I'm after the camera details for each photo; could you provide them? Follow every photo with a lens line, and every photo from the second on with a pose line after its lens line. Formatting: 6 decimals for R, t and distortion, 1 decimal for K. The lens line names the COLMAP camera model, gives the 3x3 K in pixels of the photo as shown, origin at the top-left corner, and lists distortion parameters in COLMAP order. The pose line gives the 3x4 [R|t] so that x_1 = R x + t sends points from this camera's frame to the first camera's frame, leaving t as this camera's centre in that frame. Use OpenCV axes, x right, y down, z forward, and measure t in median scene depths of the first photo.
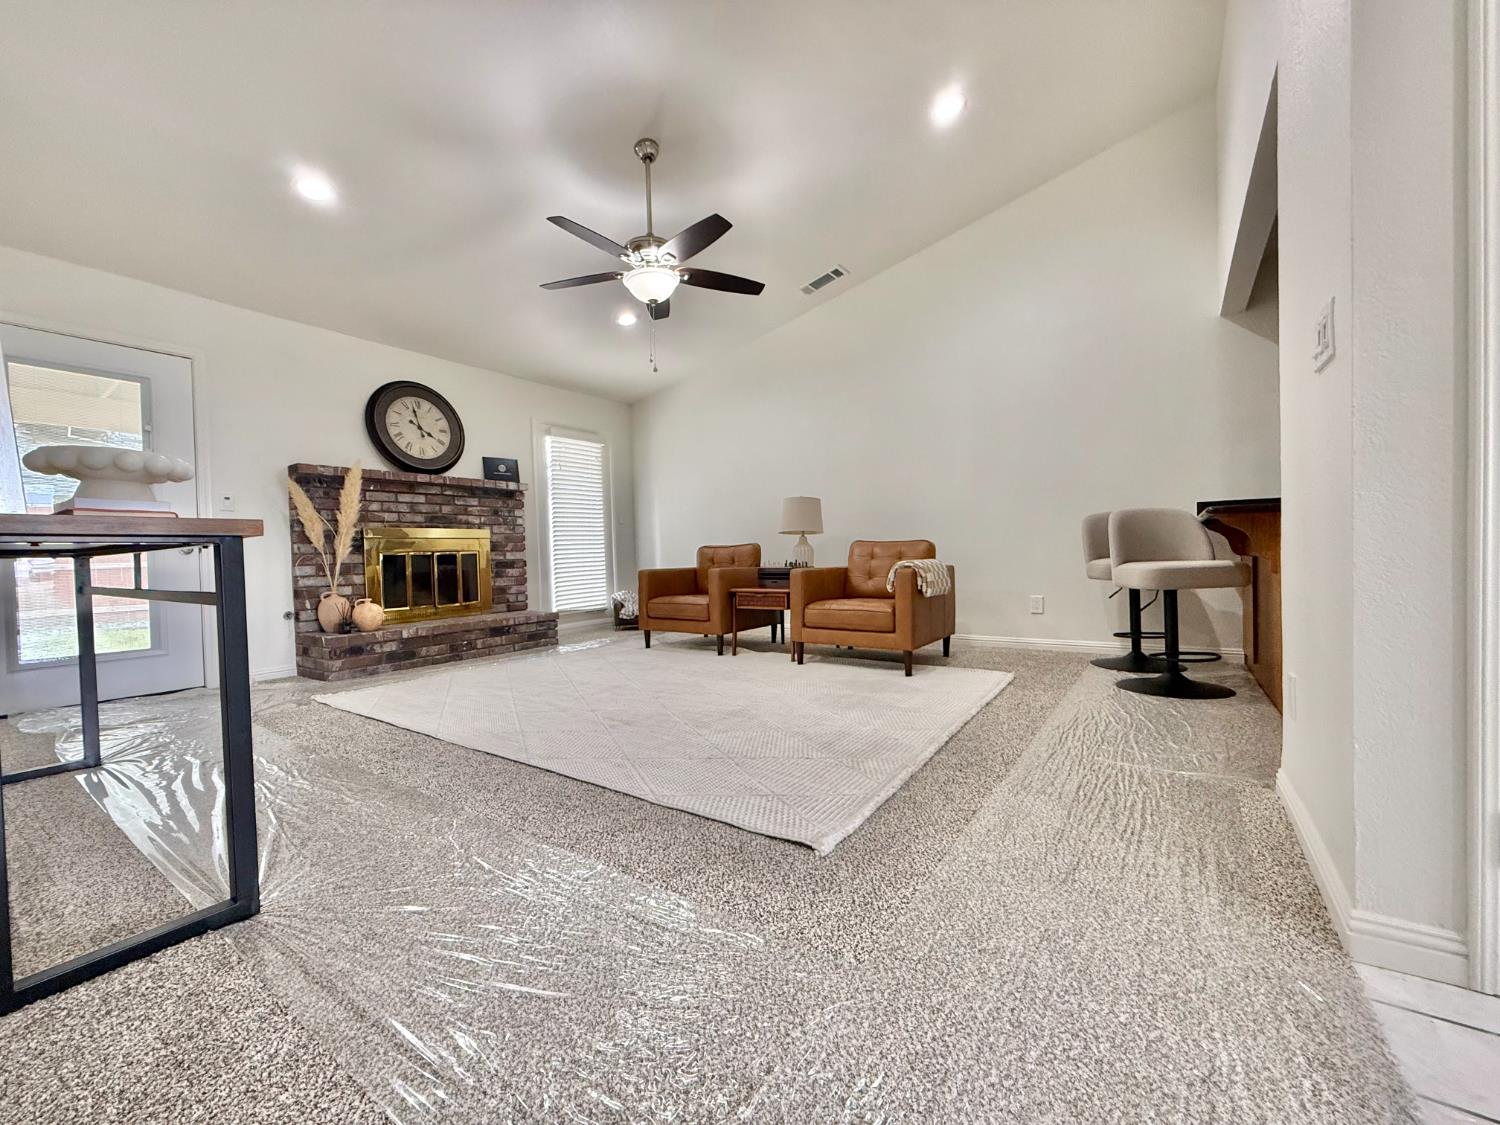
lens RADIAL K [[600.5, 0, 751.2], [0, 600.5, 566.4], [0, 0, 1]] dist [0.001644, 0.000549]
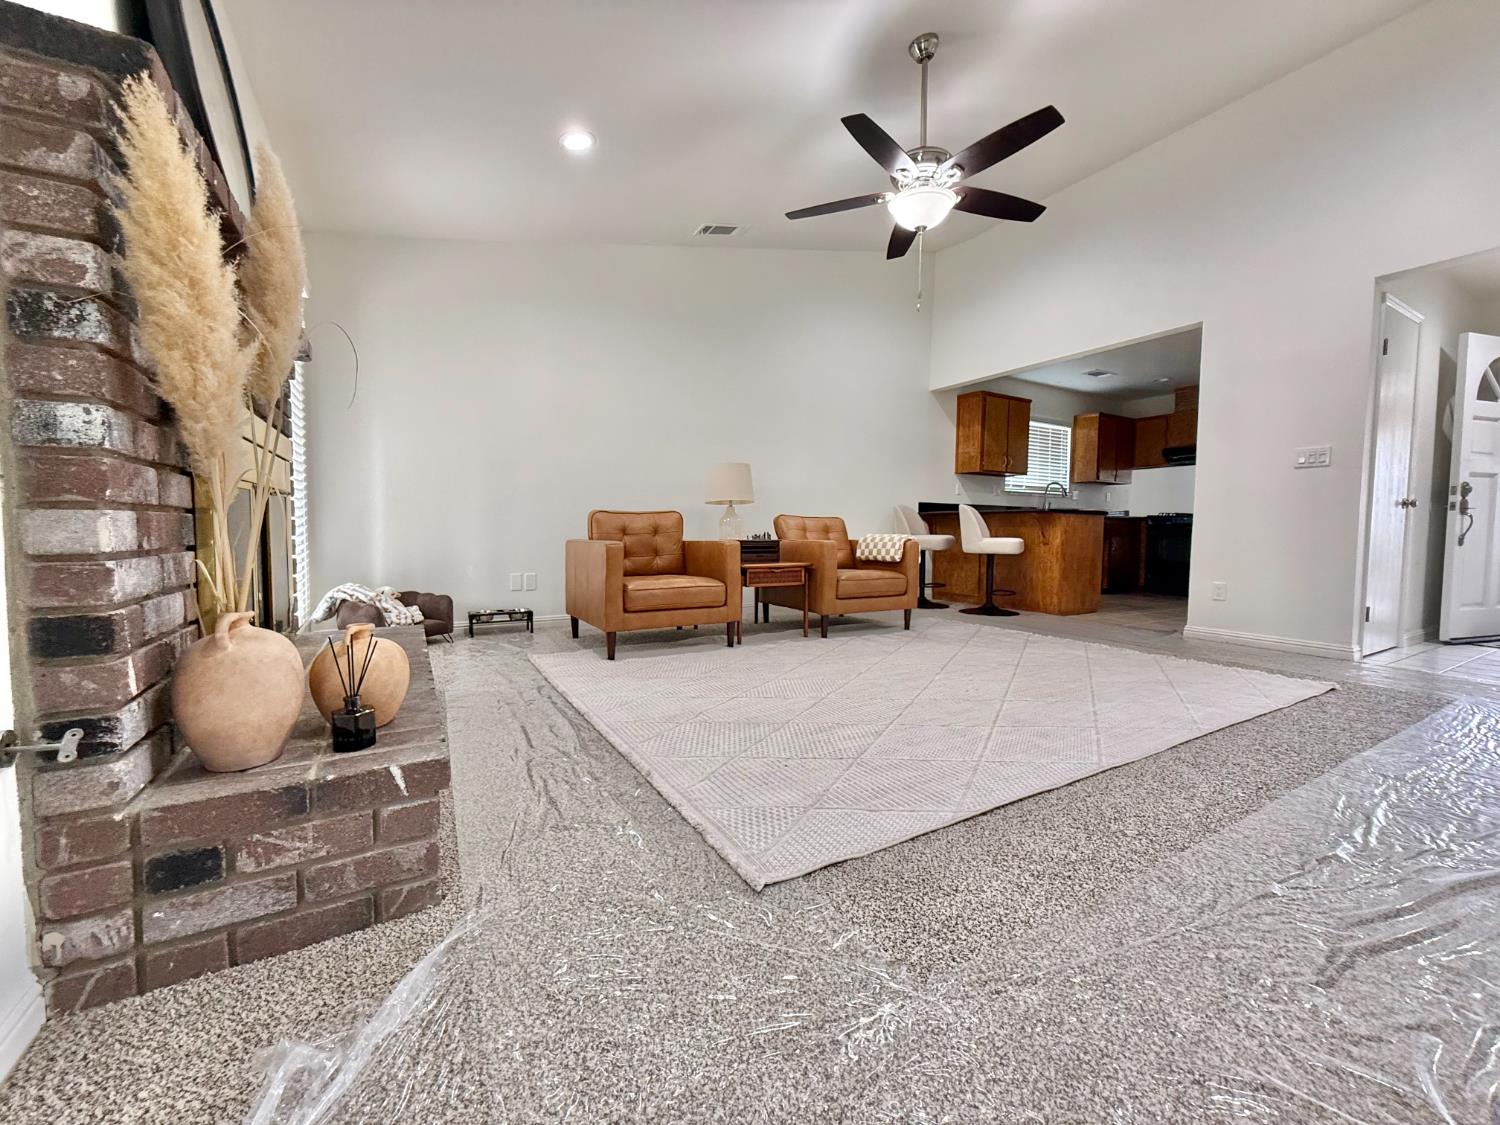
lens RADIAL K [[600.5, 0, 750.1], [0, 600.5, 562.0], [0, 0, 1]] dist [0.001644, 0.000549]
pose [[0.416062, -0.025692, 0.908973, -0.737527], [0.009164, 0.999668, 0.024061, 0.013076], [-0.909290, -0.001681, 0.416159, 0.596211]]
